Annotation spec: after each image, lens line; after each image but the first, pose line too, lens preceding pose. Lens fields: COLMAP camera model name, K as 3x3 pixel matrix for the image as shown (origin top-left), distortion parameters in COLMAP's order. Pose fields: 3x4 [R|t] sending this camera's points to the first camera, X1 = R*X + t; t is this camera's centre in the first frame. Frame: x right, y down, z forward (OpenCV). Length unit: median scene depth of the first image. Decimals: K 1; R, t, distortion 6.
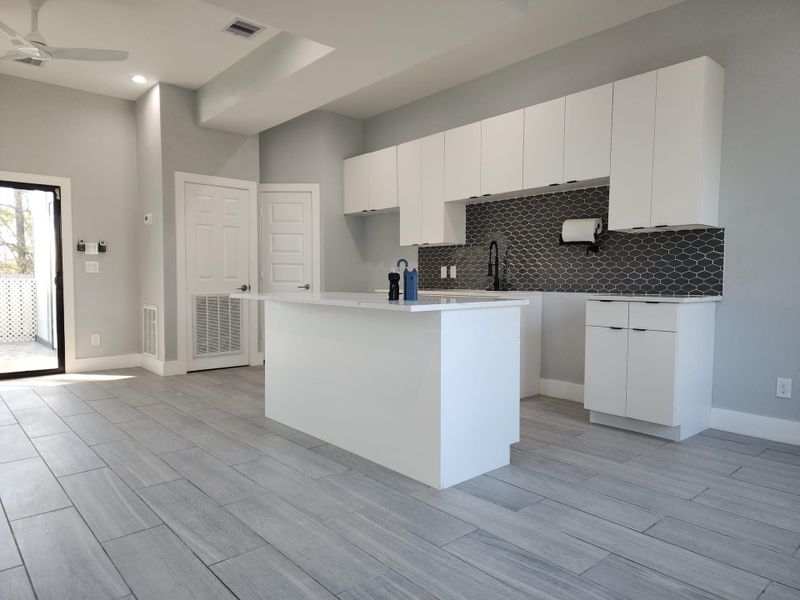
lens RADIAL K [[534.5, 0, 399.0], [0, 534.5, 307.5], [0, 0, 1]] dist [0.081833, -0.067681]
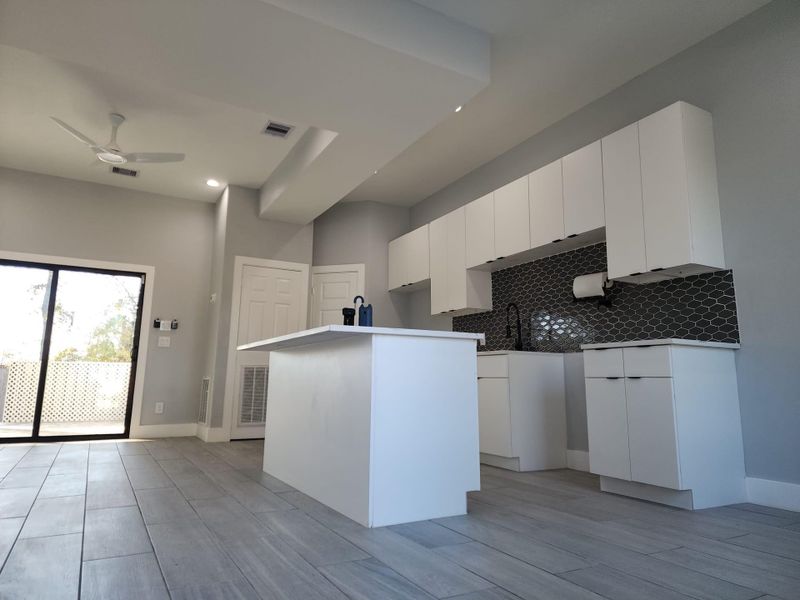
lens RADIAL K [[532.8, 0, 400.4], [0, 532.8, 290.0], [0, 0, 1]] dist [0.045396, -0.001601]
pose [[0.977637, -0.031073, -0.207992, 0.216390], [-0.017576, 0.973491, -0.228051, 0.095645], [0.209565, 0.226606, 0.951174, 0.021638]]
